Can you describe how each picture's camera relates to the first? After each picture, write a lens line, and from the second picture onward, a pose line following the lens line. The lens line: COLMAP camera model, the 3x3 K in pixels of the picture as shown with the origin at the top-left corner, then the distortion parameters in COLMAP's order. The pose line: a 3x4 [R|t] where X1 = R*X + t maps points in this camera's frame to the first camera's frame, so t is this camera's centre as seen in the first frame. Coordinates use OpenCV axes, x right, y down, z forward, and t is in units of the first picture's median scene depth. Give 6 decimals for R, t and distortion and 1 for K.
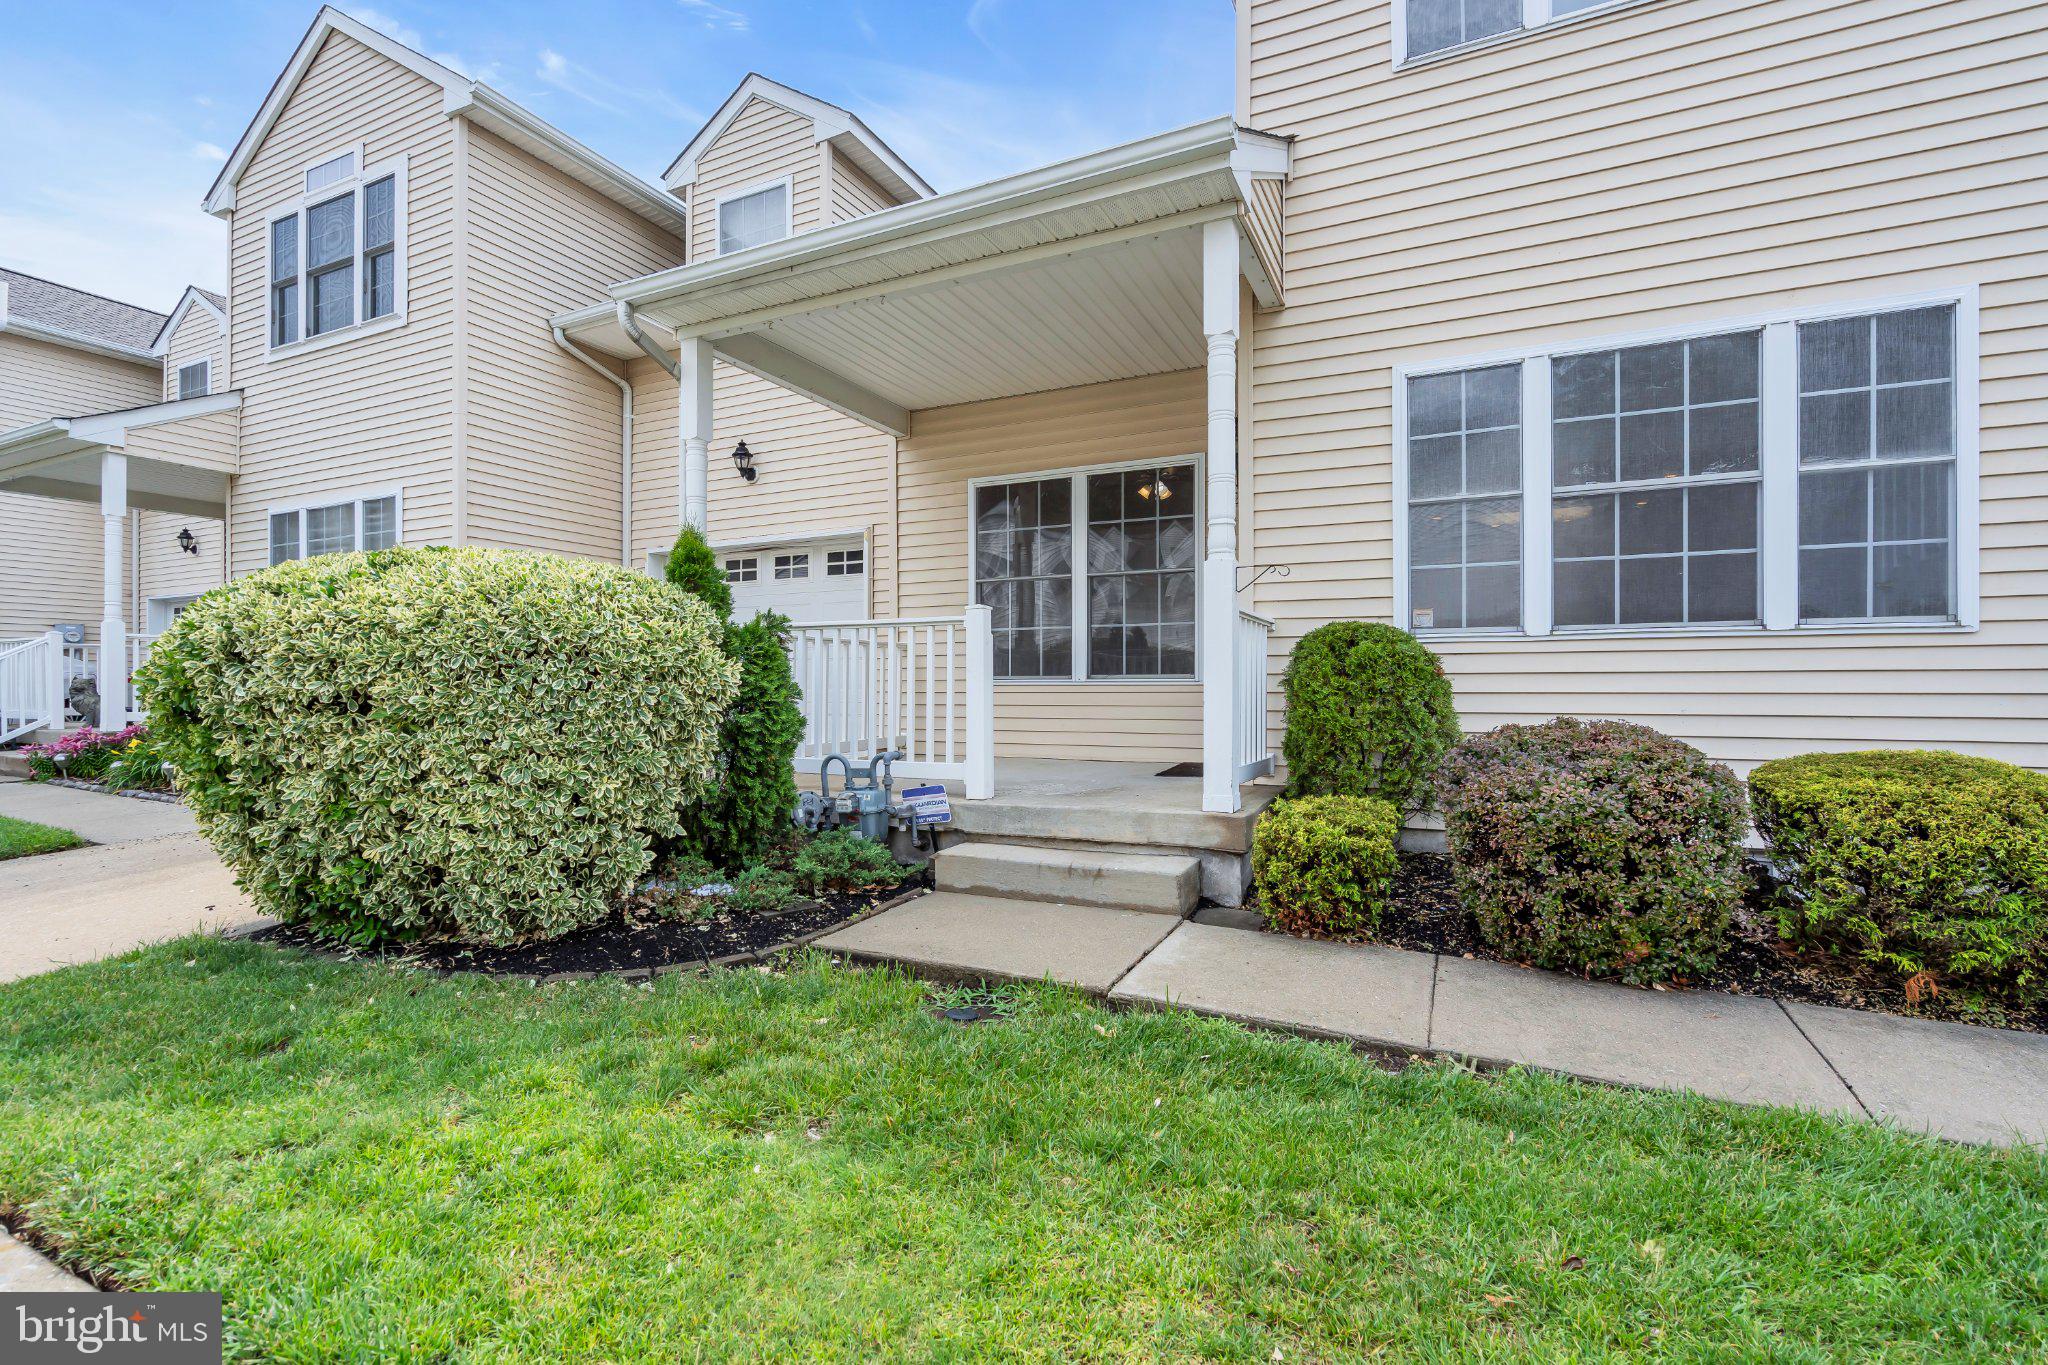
lens RADIAL K [[930.3, 0, 1026.1], [0, 930.3, 683.5], [0, 0, 1]] dist [-0.002704, -0.000044]
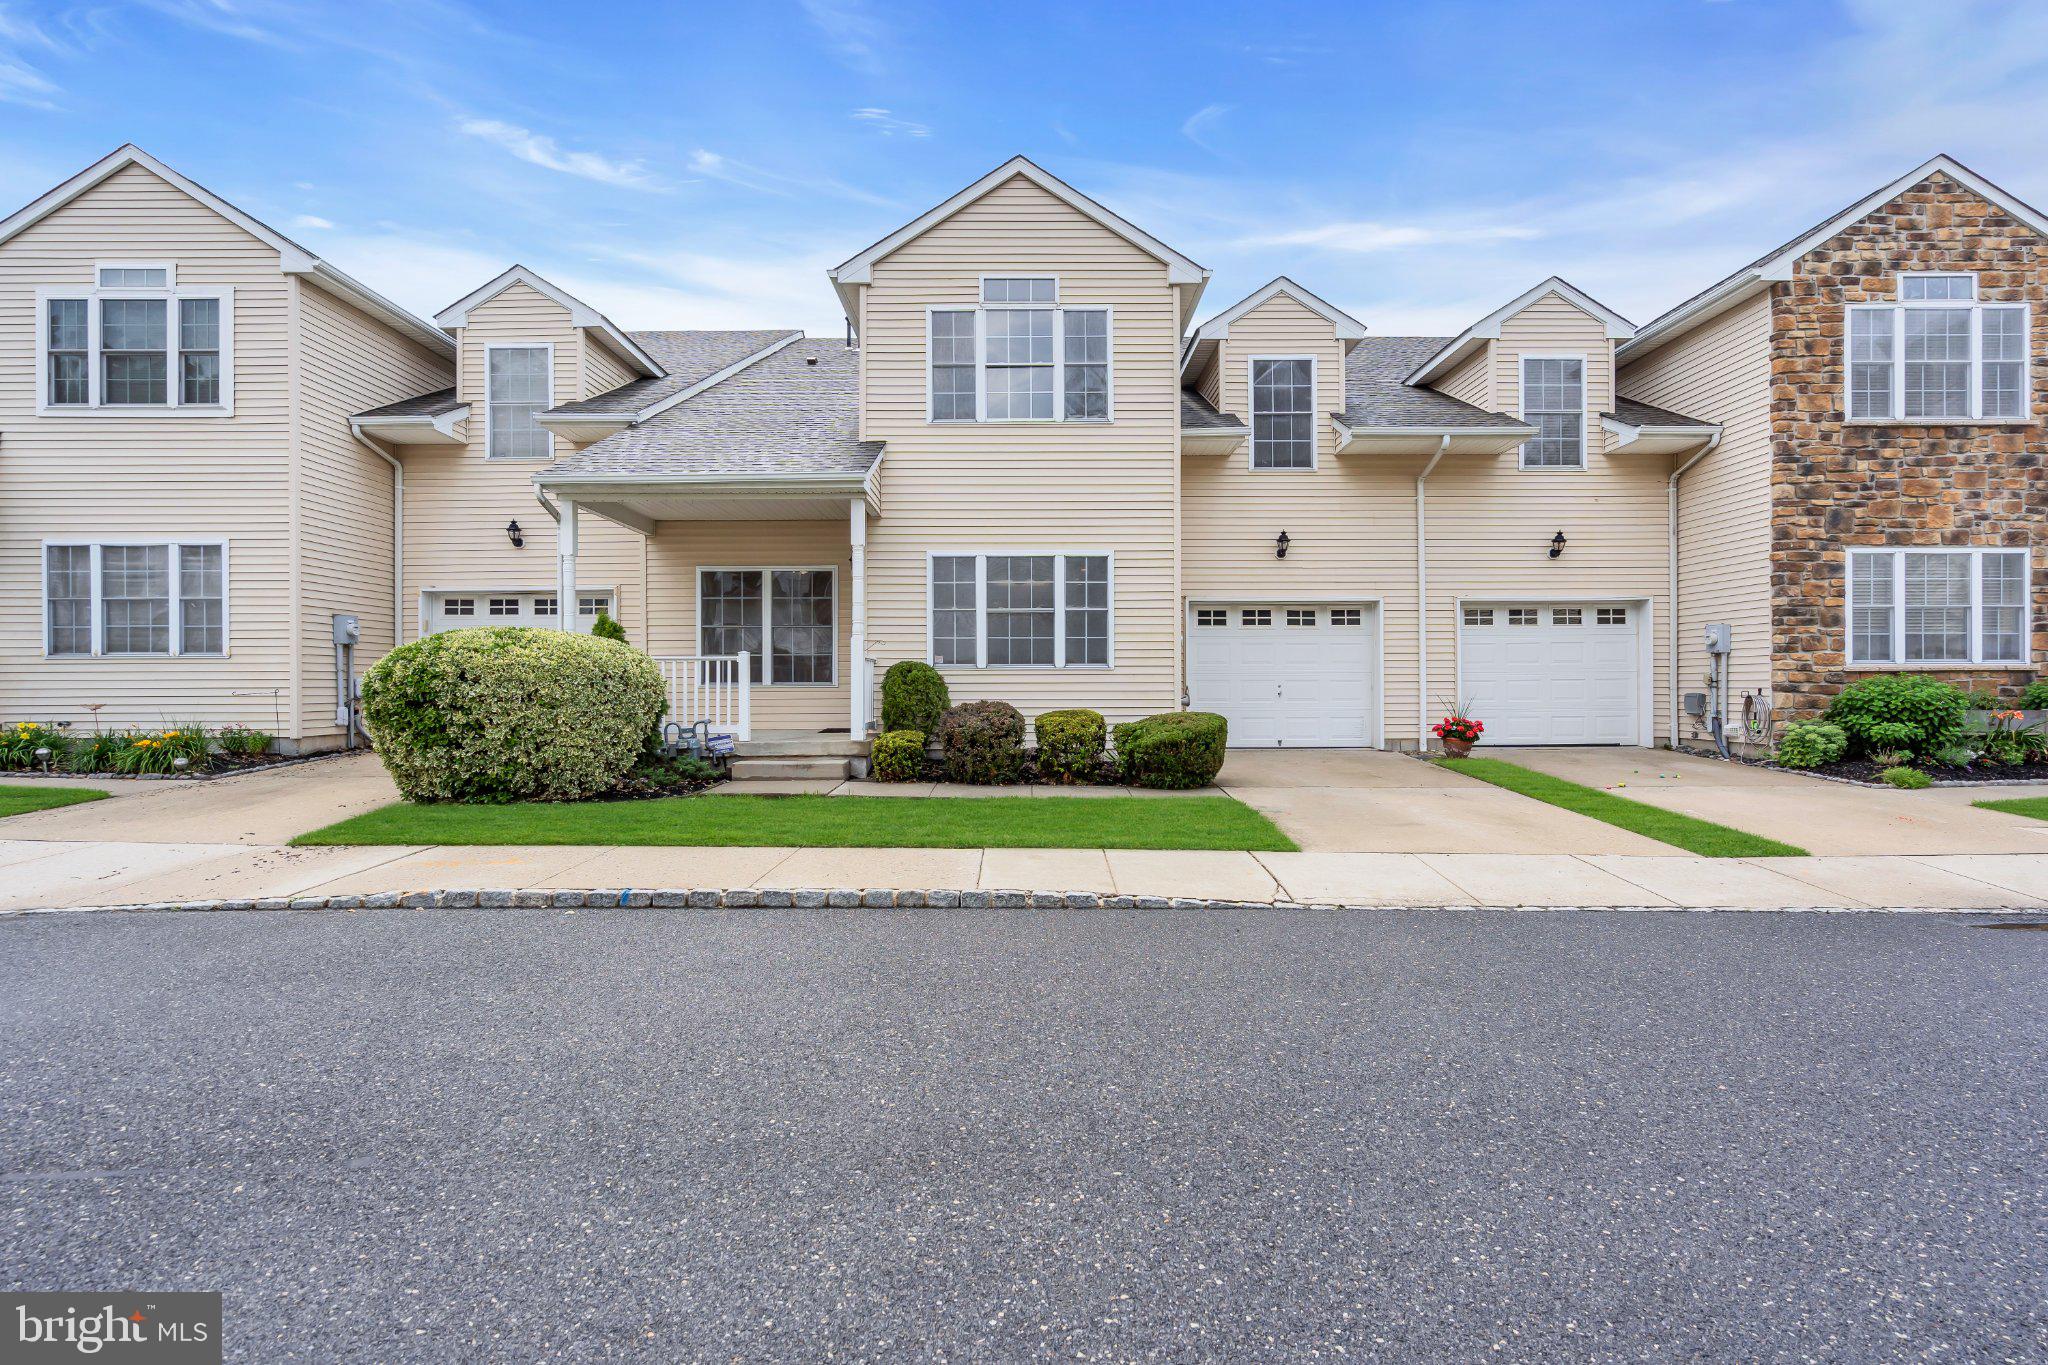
lens RADIAL K [[930.3, 0, 1026.4], [0, 930.3, 683.7], [0, 0, 1]] dist [-0.002704, -0.000044]
pose [[0.901688, -0.001055, 0.432385, -0.412558], [0.000244, 0.999998, 0.001930, -0.014411], [-0.432386, -0.001634, 0.901687, -1.283442]]
